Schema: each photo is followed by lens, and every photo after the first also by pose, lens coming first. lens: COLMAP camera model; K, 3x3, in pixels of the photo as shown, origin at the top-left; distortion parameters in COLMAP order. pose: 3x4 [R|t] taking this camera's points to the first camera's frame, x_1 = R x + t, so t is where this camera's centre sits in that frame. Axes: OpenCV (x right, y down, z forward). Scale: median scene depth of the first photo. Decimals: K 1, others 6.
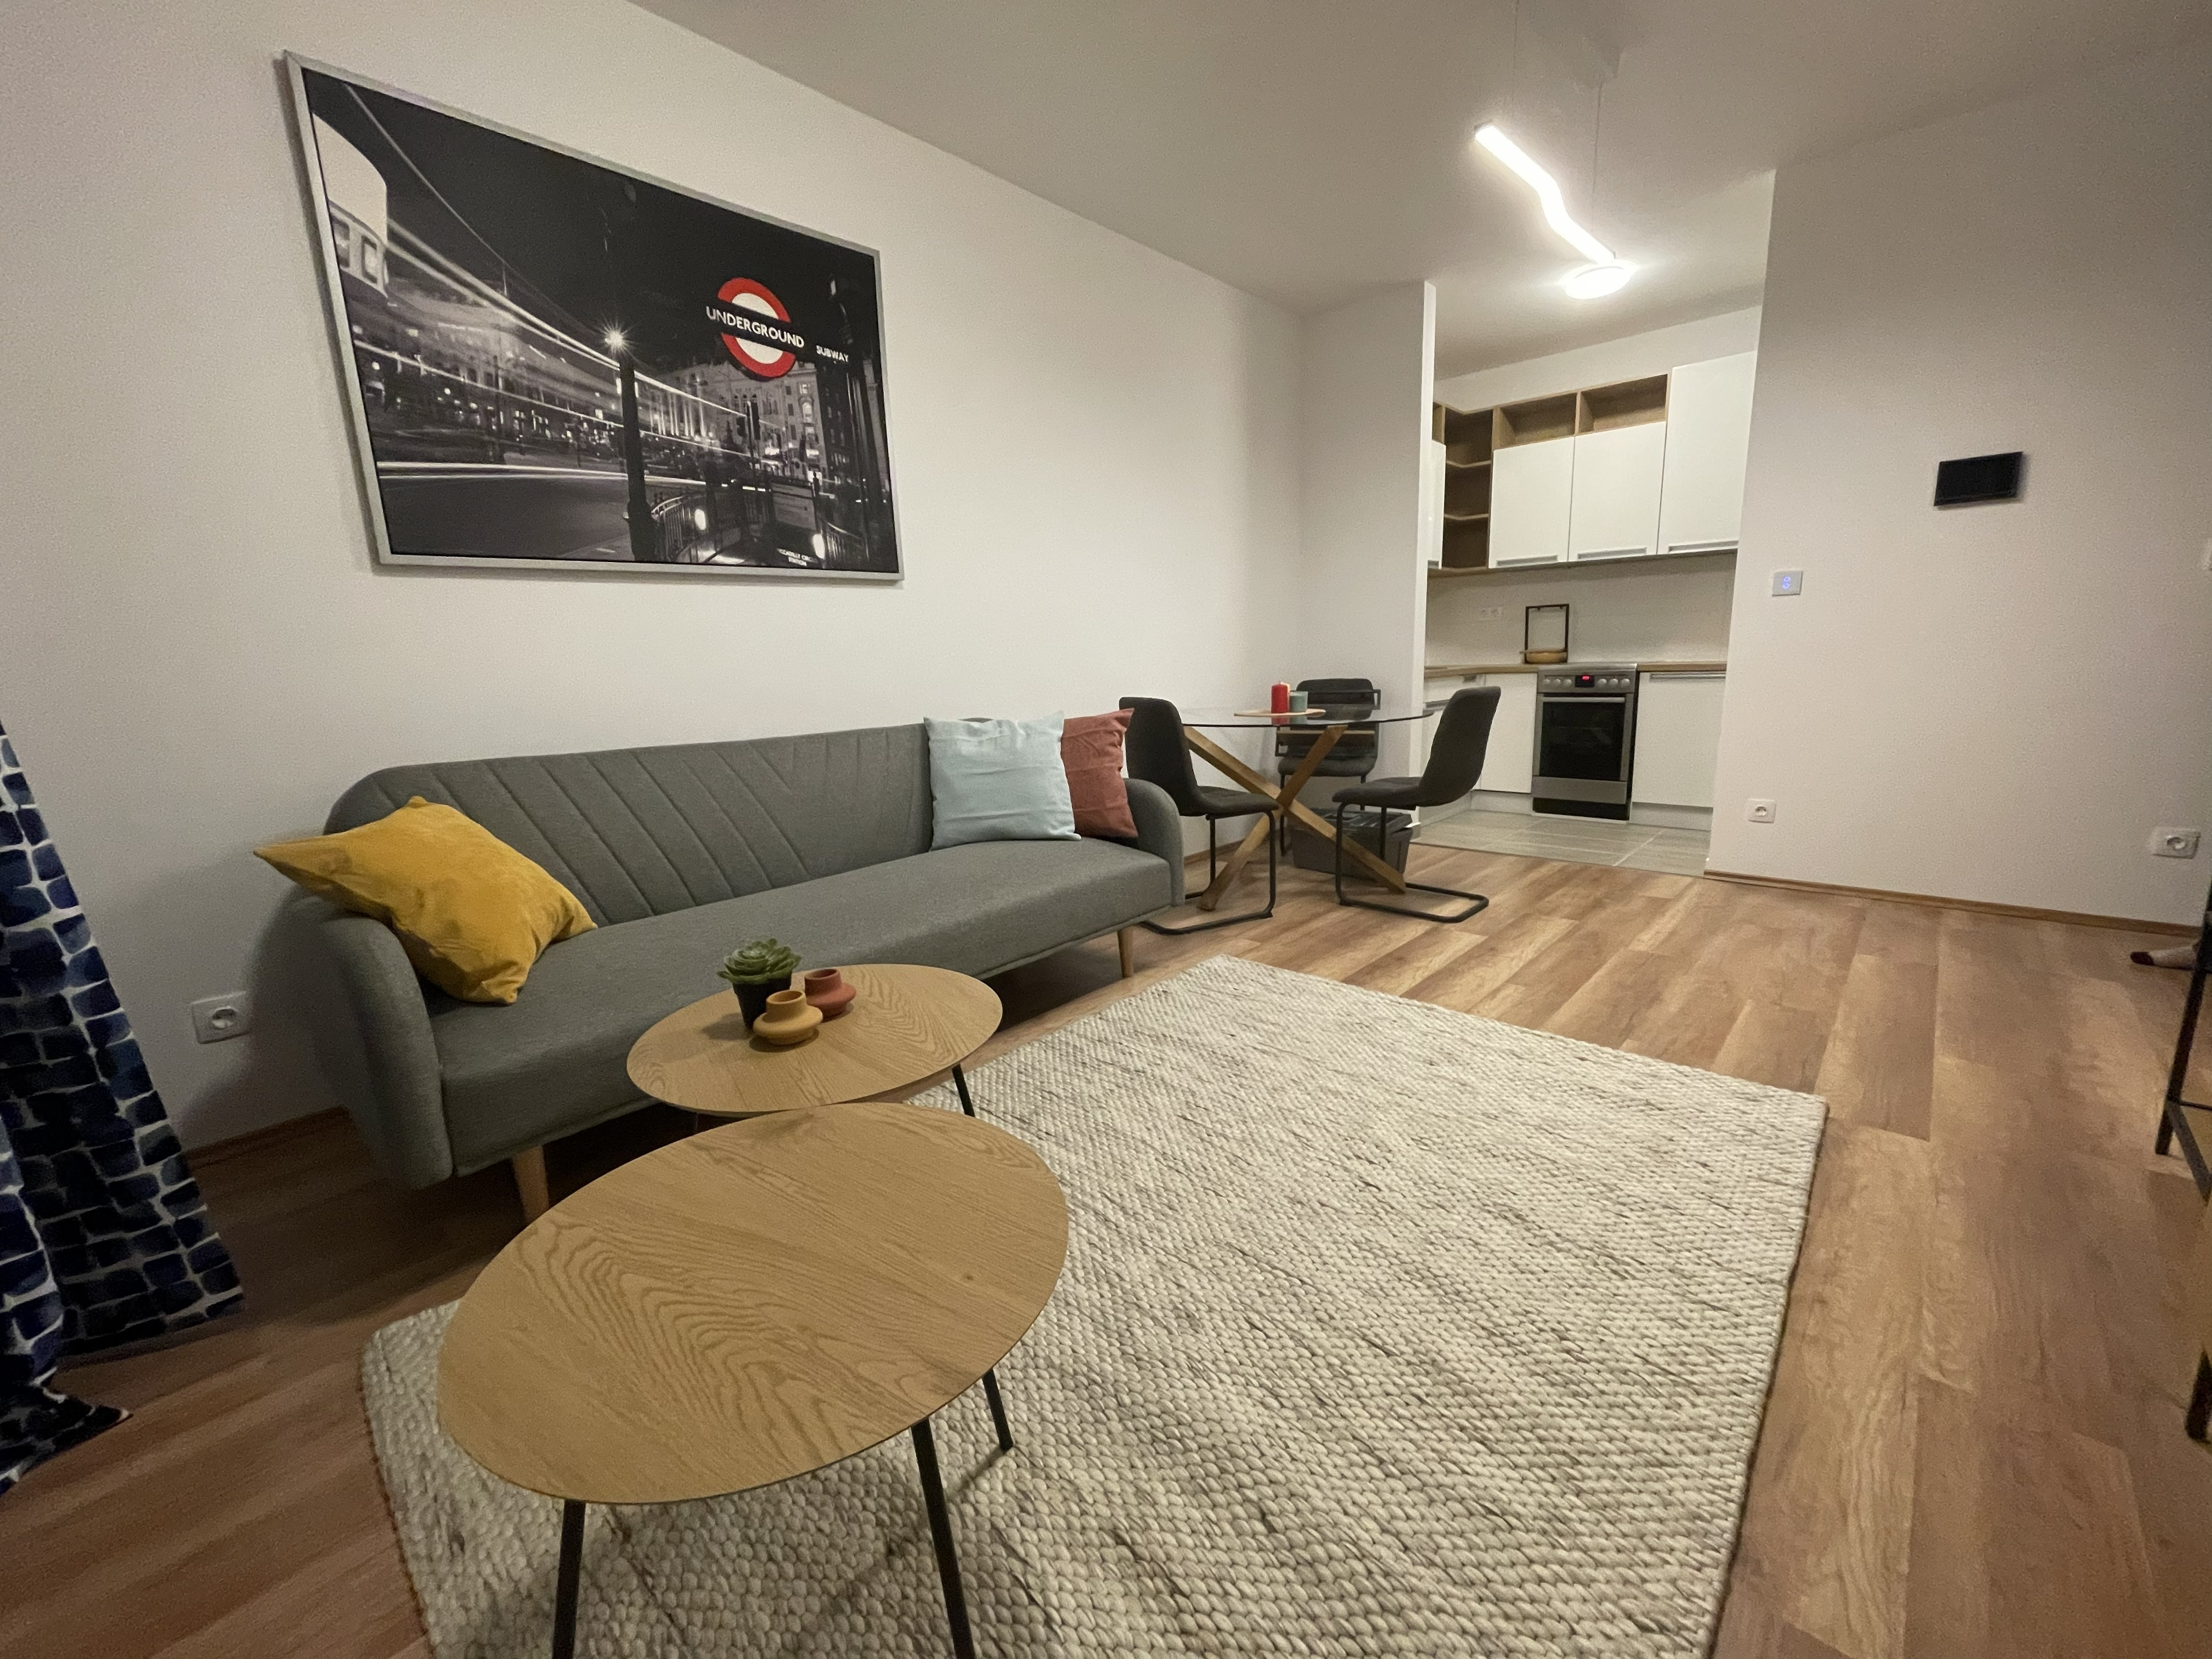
lens RADIAL K [[893.8, 0, 1106.0], [0, 893.8, 829.5], [0, 0, 1]] dist [-0.003308, -0.000557]
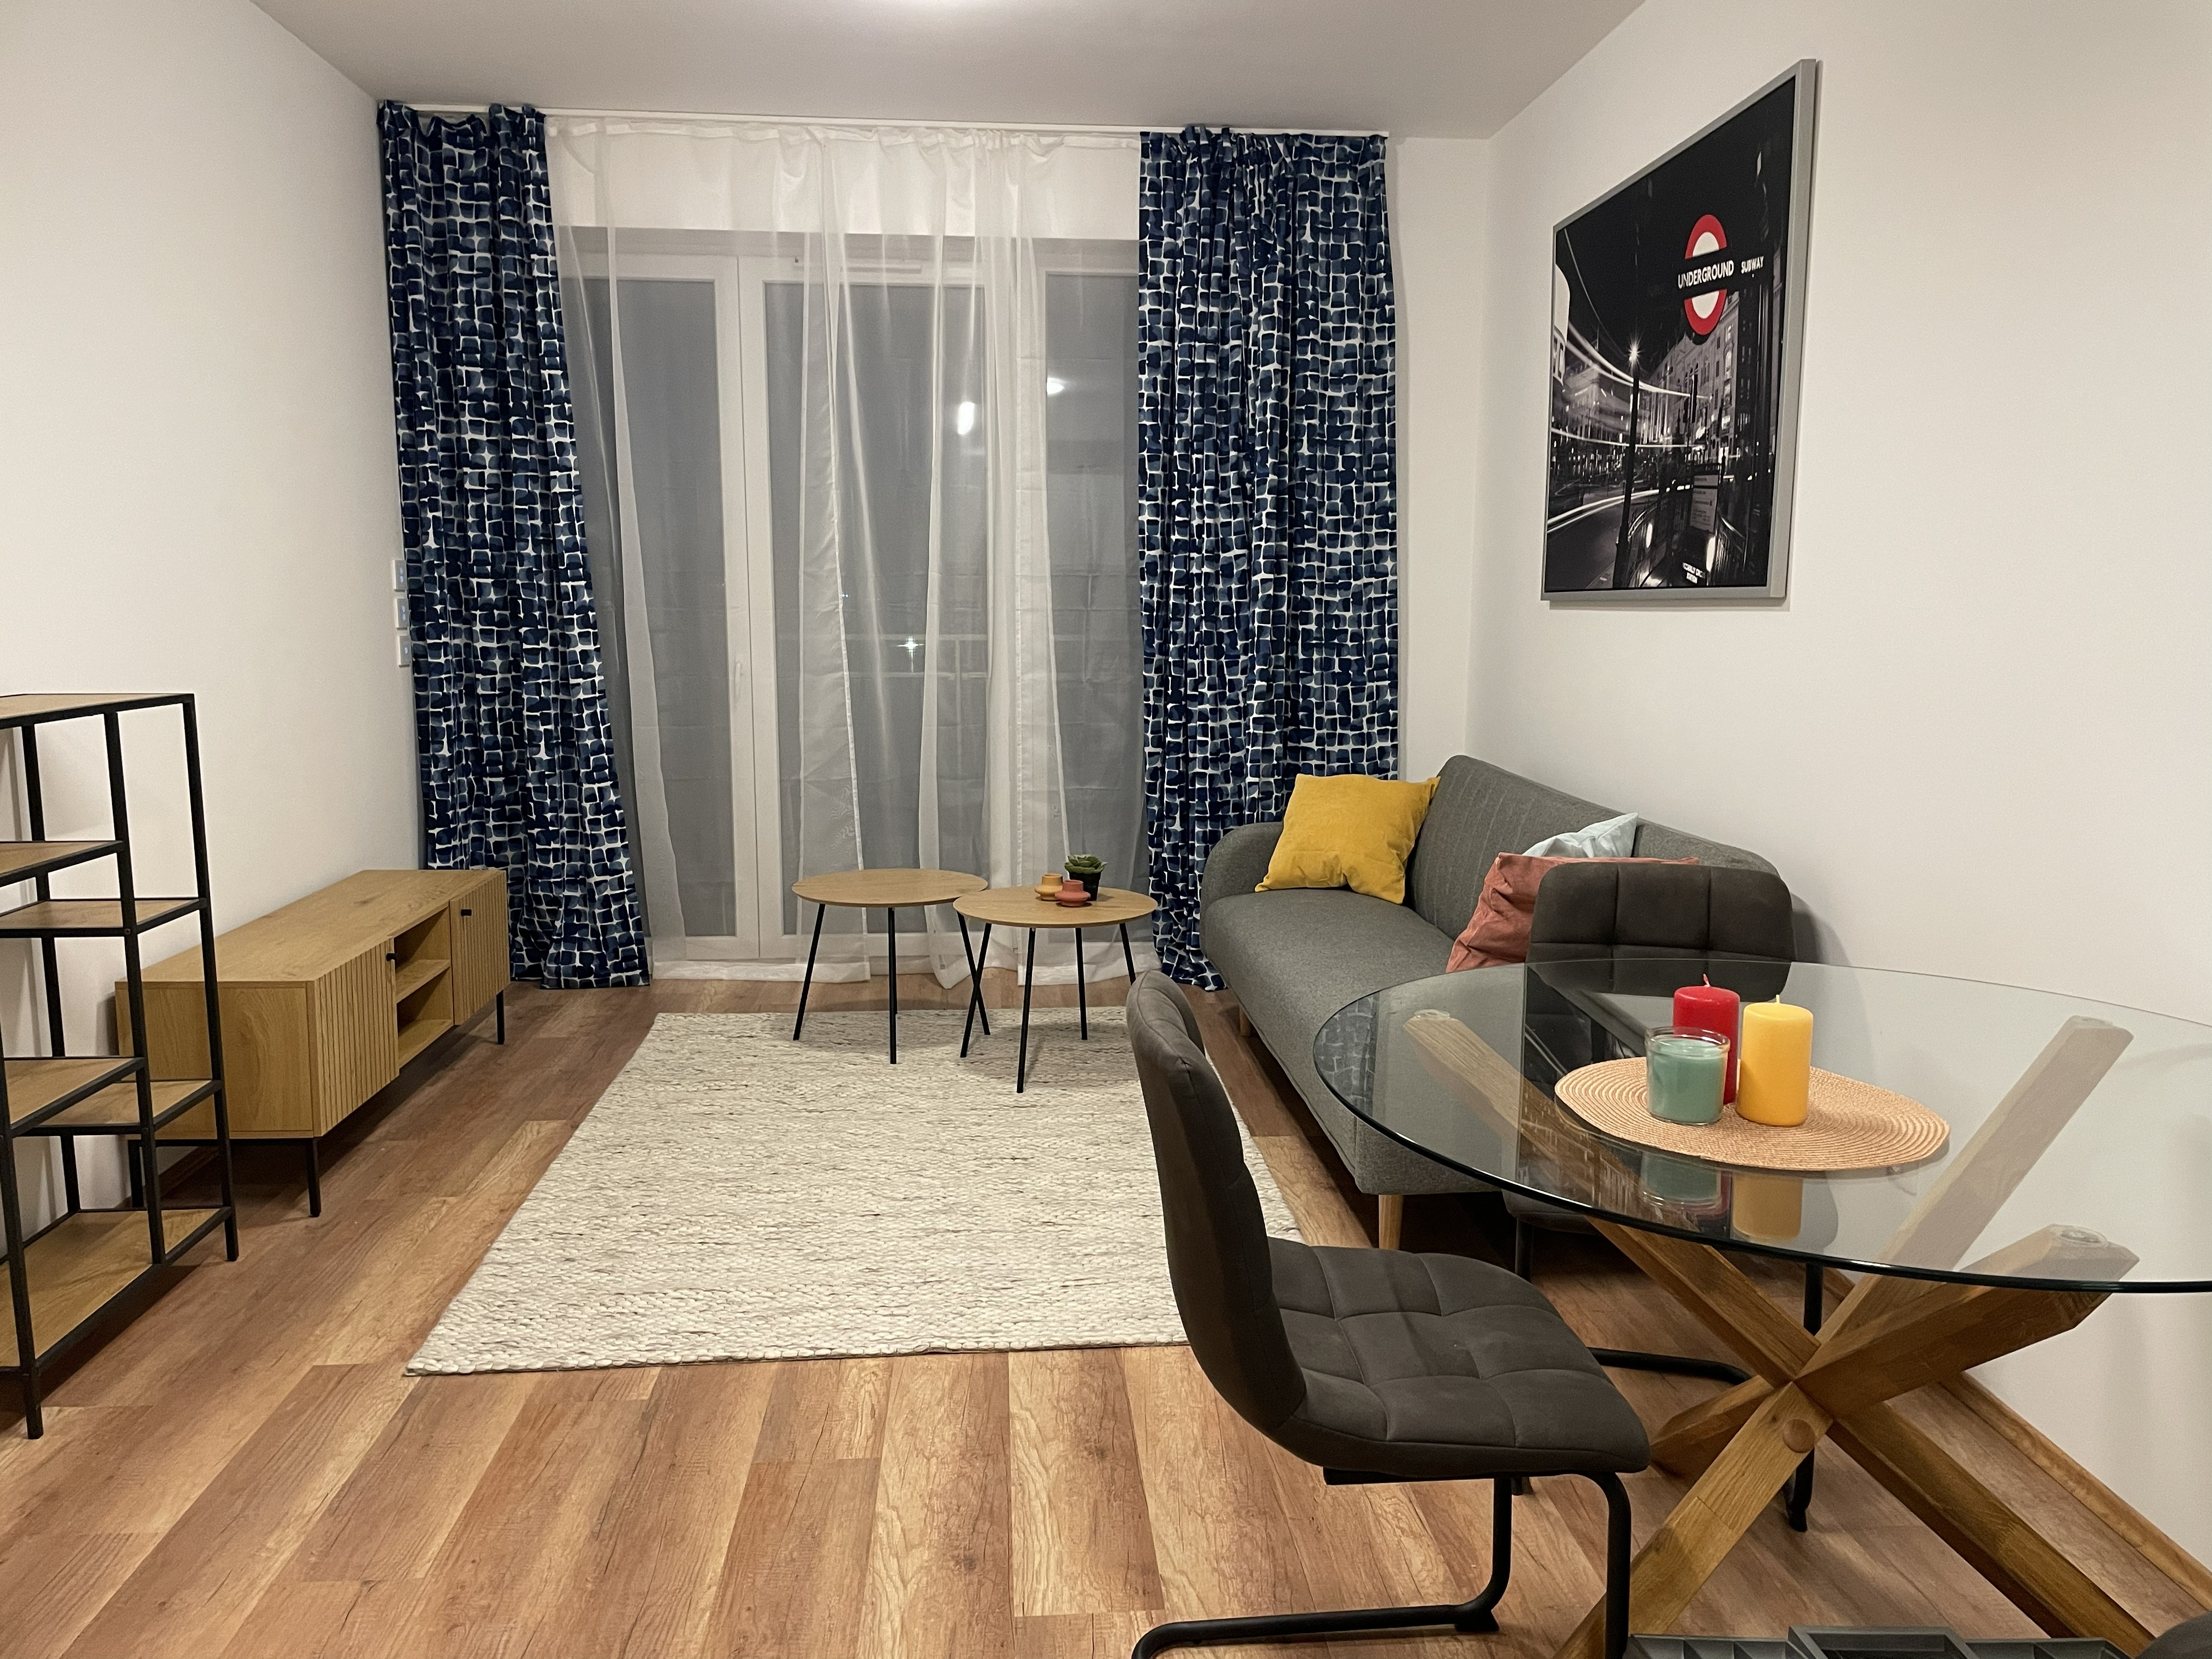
lens RADIAL K [[1550.8, 0, 1106.0], [0, 1550.8, 829.5], [0, 0, 1]] dist [0.009146, -0.000129]
pose [[-0.668795, 0.140225, -0.730103, 1.112788], [-0.124933, 0.946888, 0.296303, -0.508276], [0.732874, 0.289380, -0.615755, 1.797987]]
